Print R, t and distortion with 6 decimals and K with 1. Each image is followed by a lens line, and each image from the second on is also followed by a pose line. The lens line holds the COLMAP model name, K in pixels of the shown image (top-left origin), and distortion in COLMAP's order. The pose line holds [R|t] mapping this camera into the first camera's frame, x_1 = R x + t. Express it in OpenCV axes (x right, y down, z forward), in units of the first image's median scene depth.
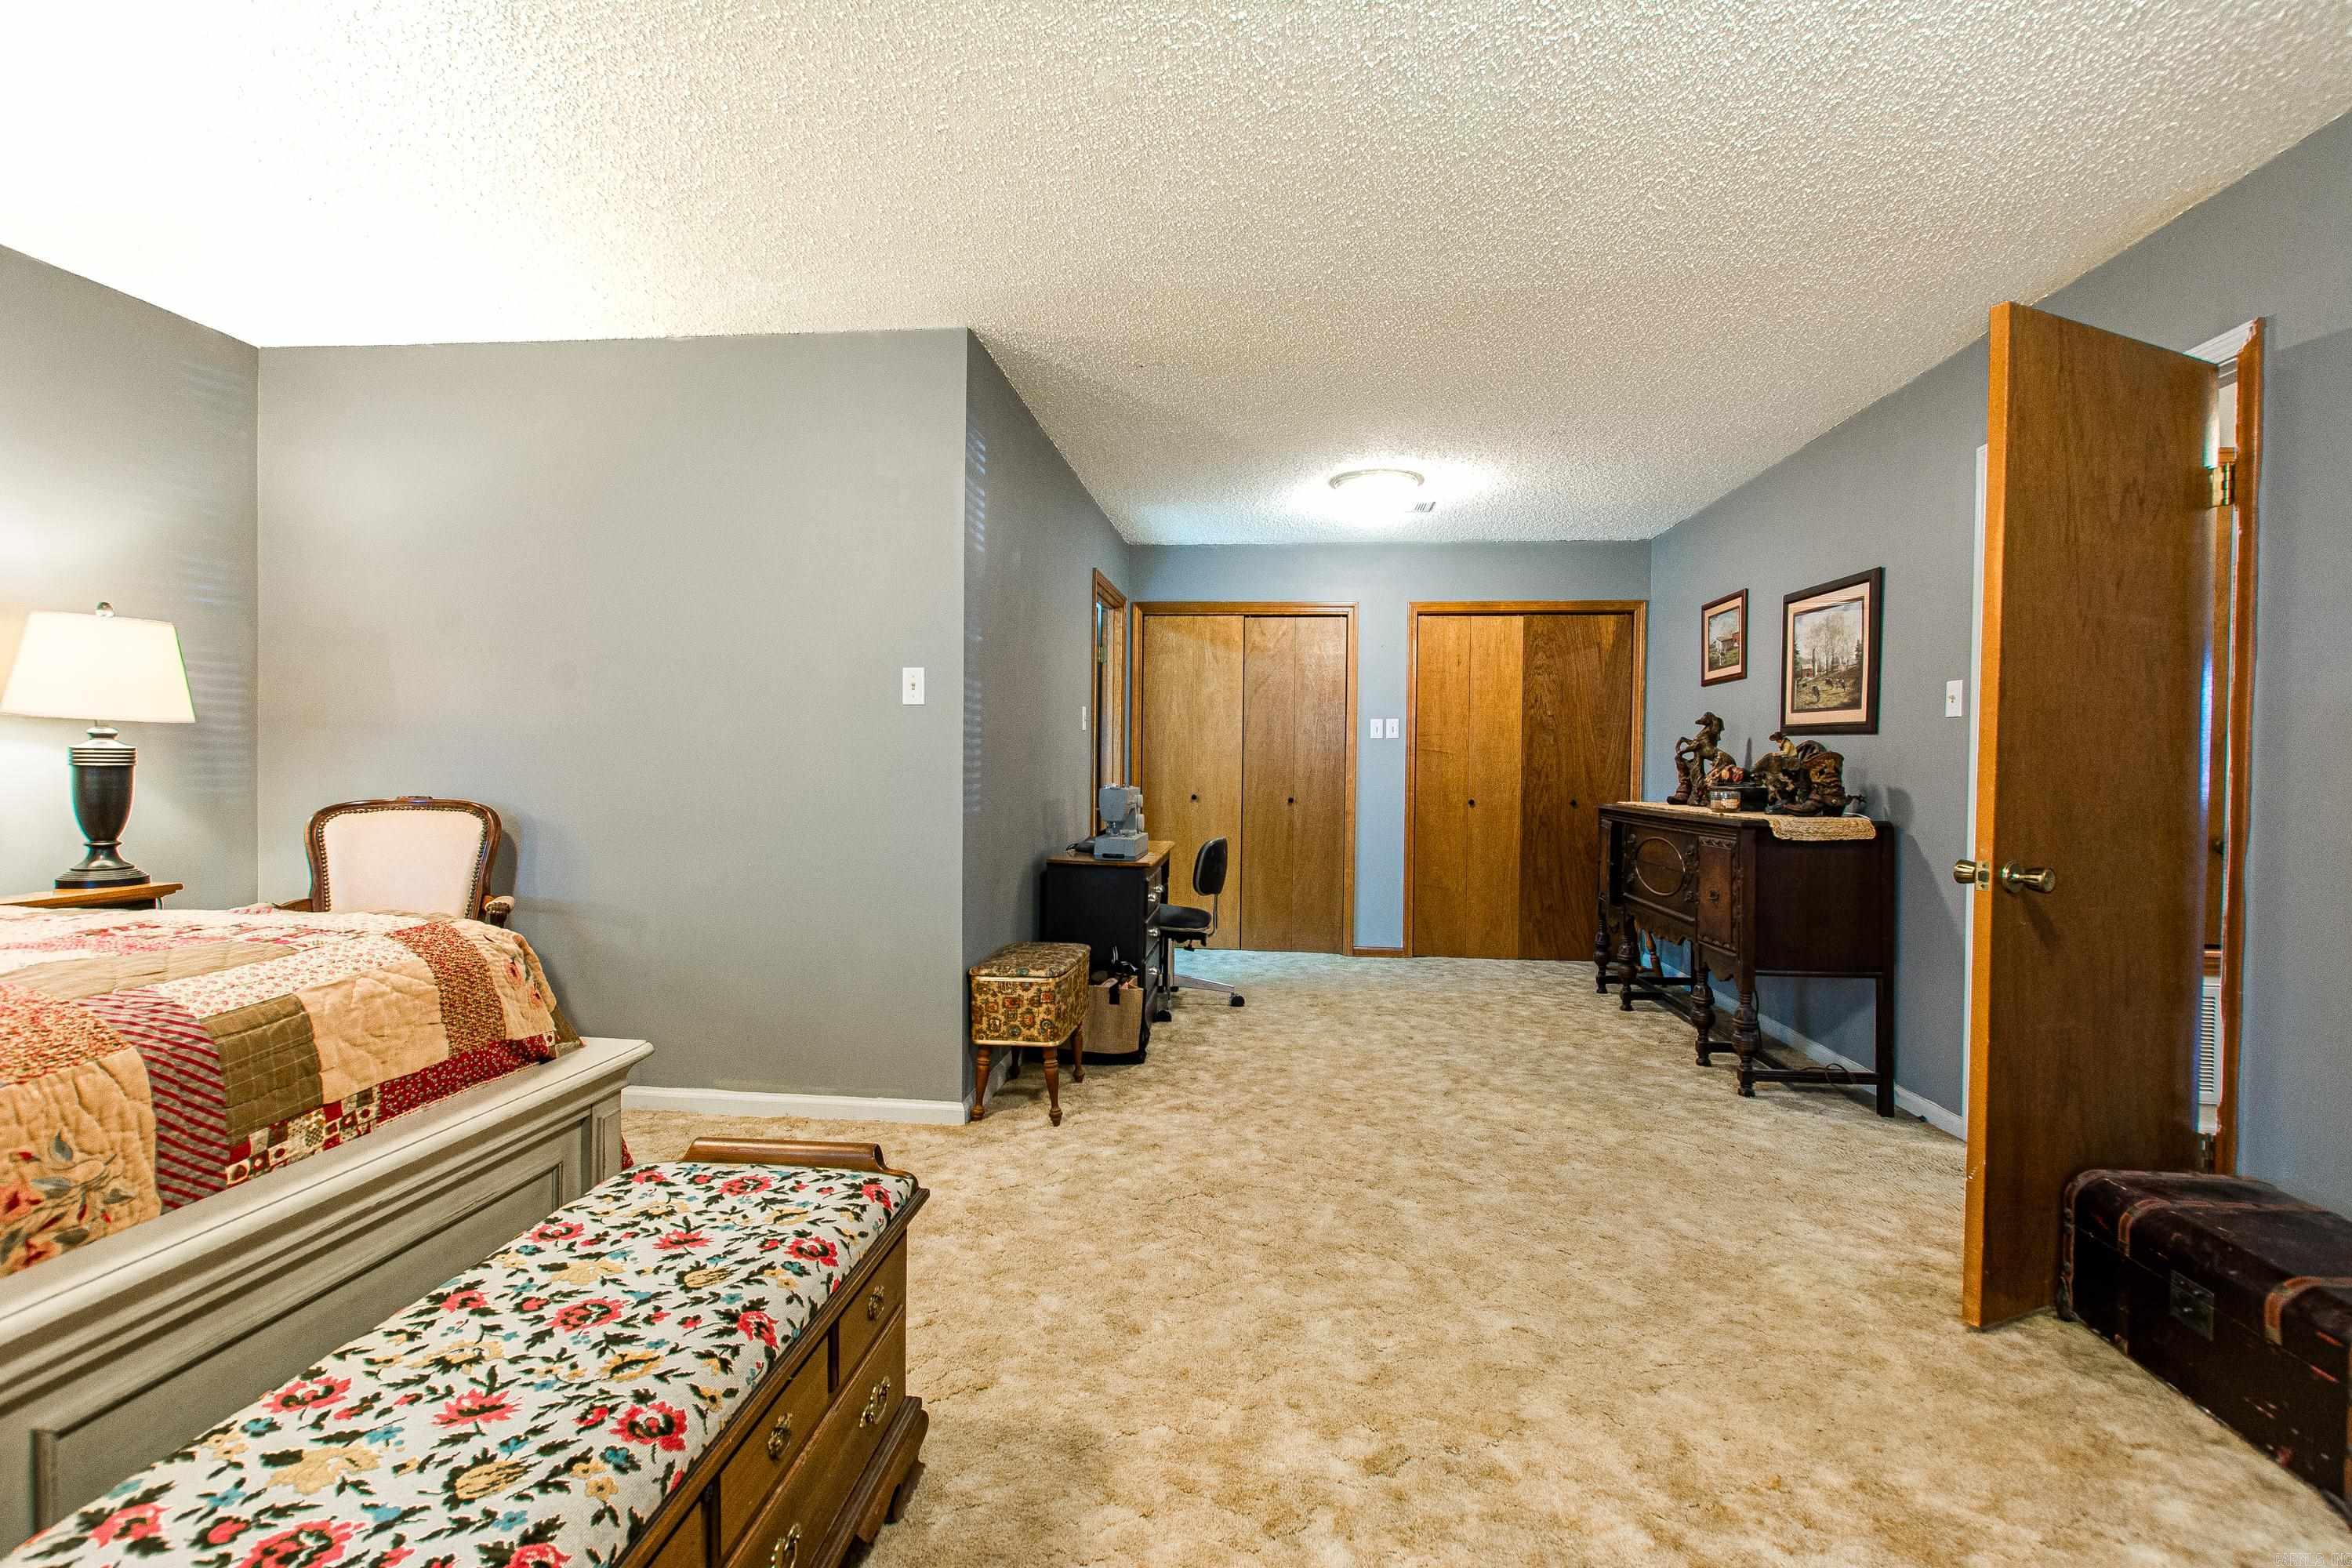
lens RADIAL K [[1008.4, 0, 1182.7], [0, 1008.4, 778.7], [0, 0, 1]] dist [0.000776, -0.004303]
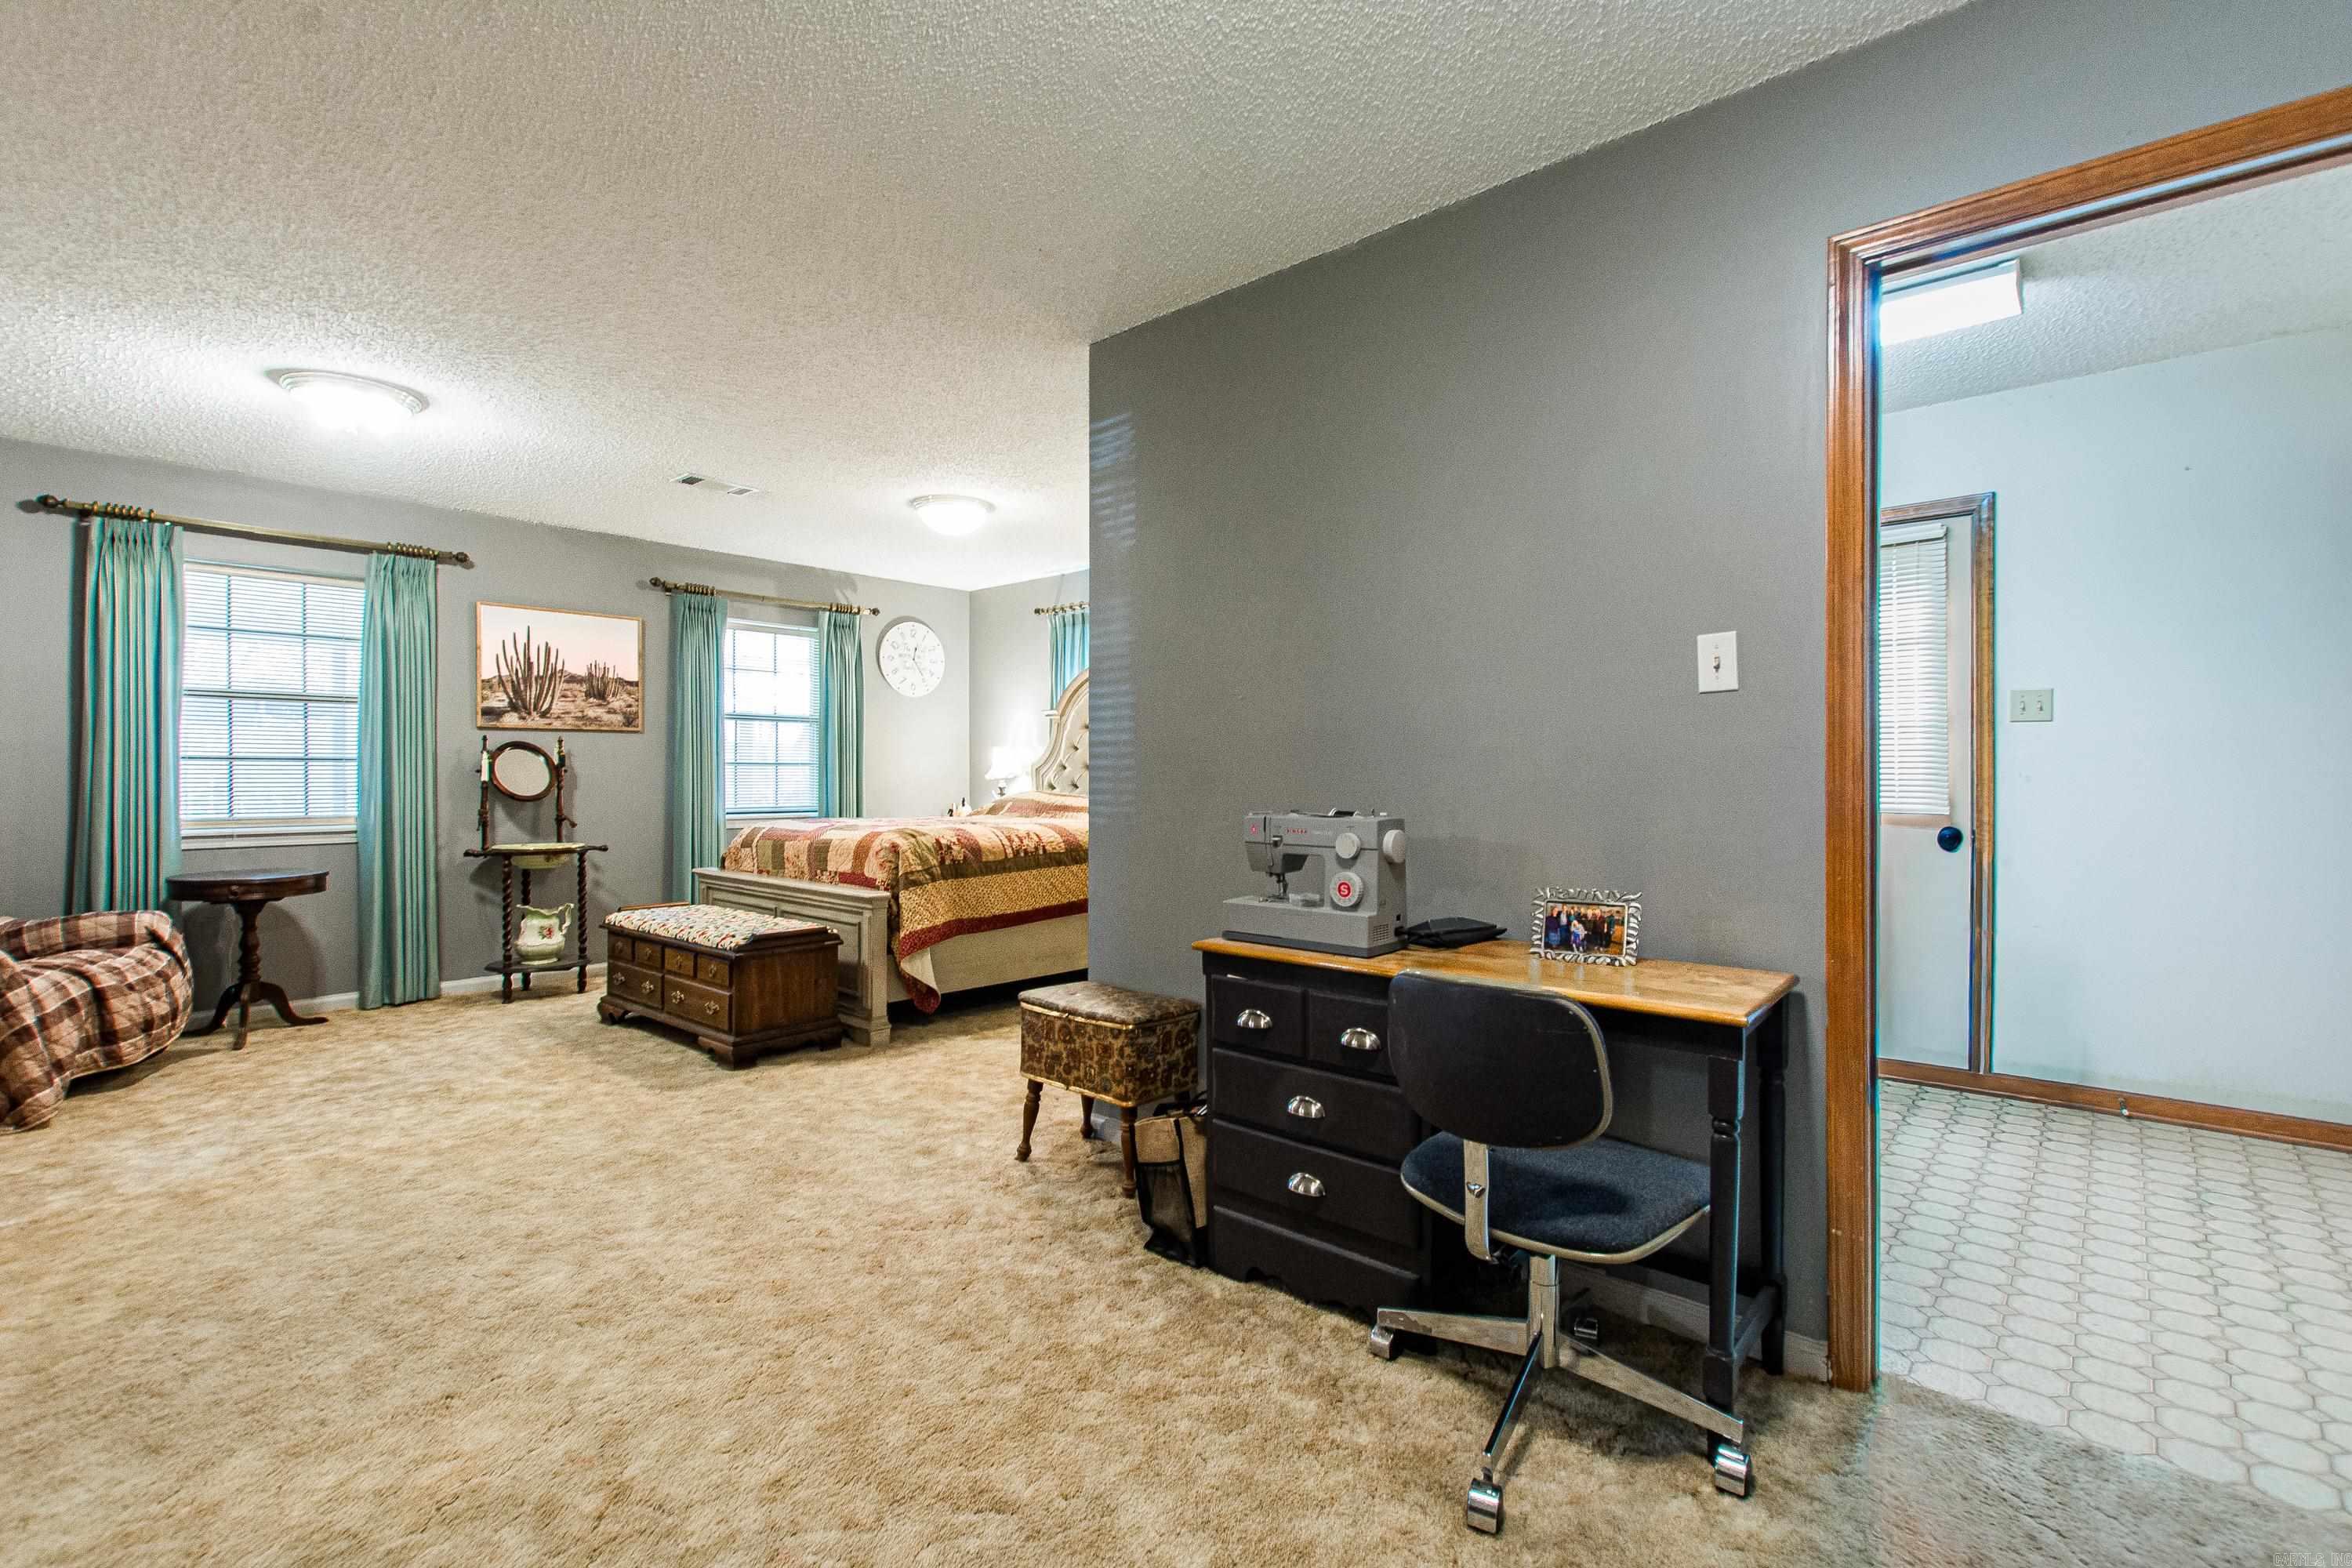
lens RADIAL K [[1041.5, 0, 1180.5], [0, 1041.5, 777.5], [0, 0, 1]] dist [0.008547, -0.004784]
pose [[-0.582326, -0.012118, -0.812865, 0.662765], [-0.021158, 0.999776, 0.000253, -0.015263], [0.812680, 0.017346, -0.582452, 1.930645]]
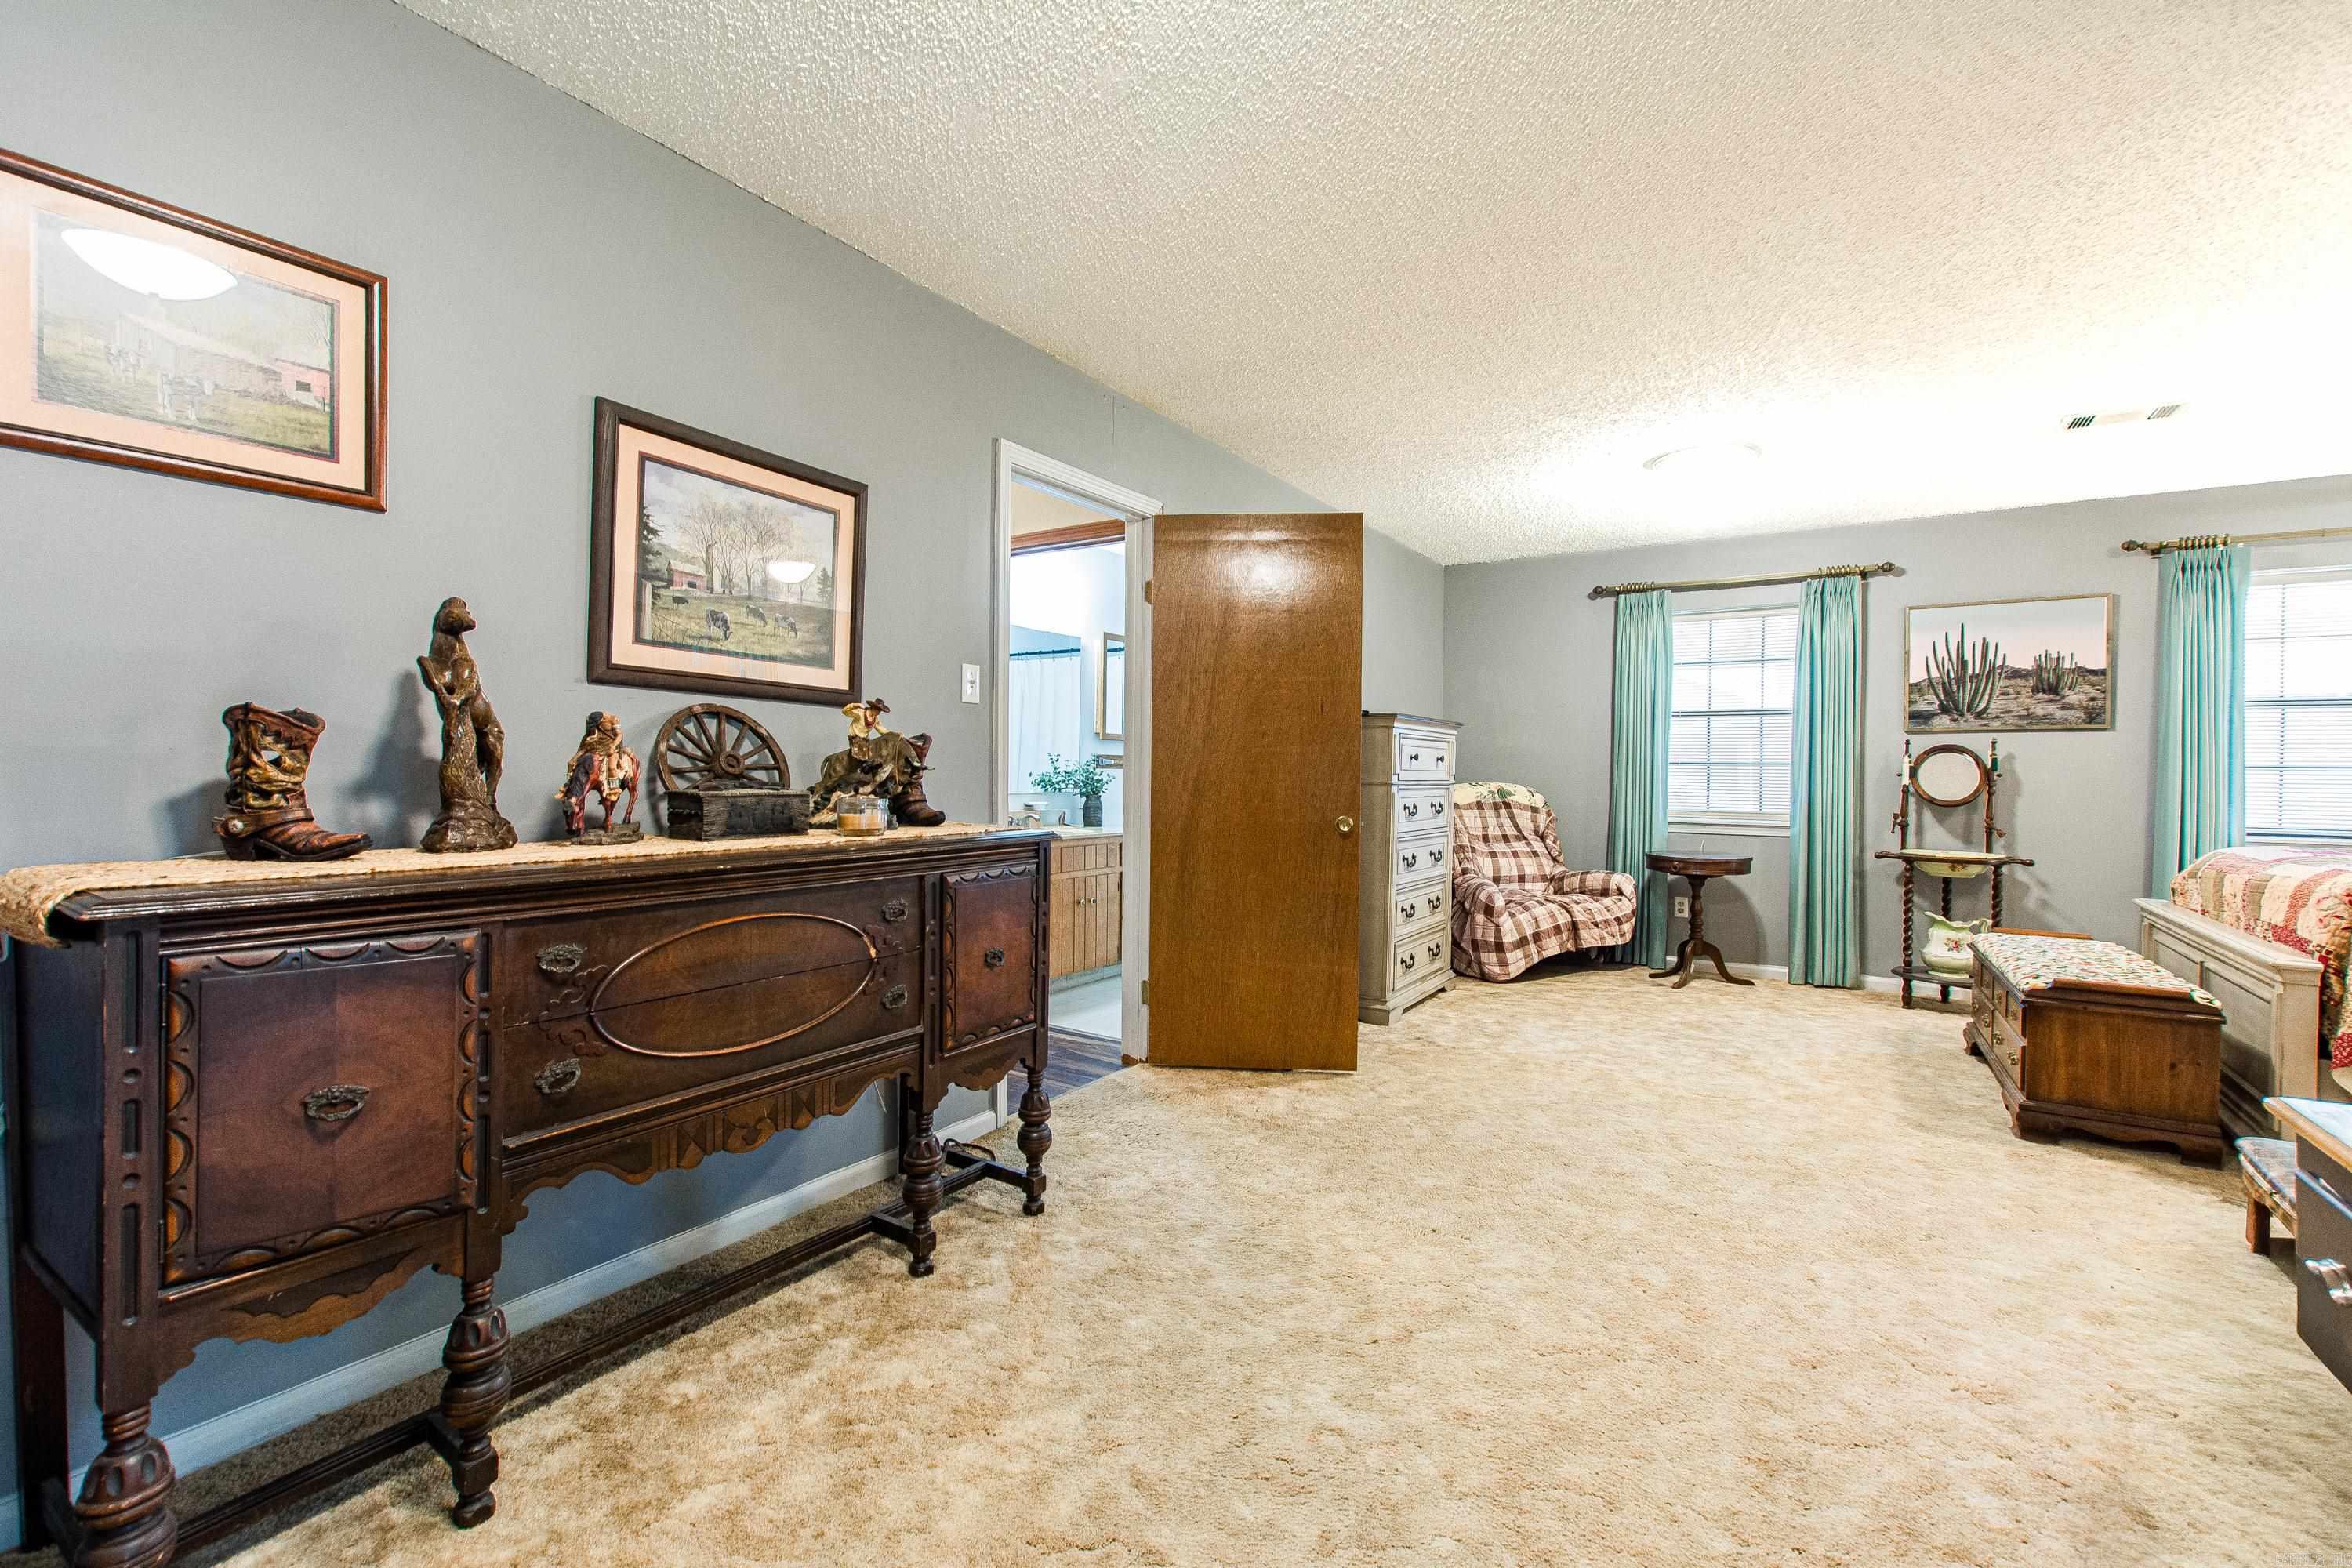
lens RADIAL K [[1008.4, 0, 1182.7], [0, 1008.4, 778.7], [0, 0, 1]] dist [0.000776, -0.004303]
pose [[-0.889241, -0.027050, 0.456638, 0.181013], [-0.016276, 0.999489, 0.027512, -0.022115], [-0.457149, 0.017033, -0.889227, 2.042204]]
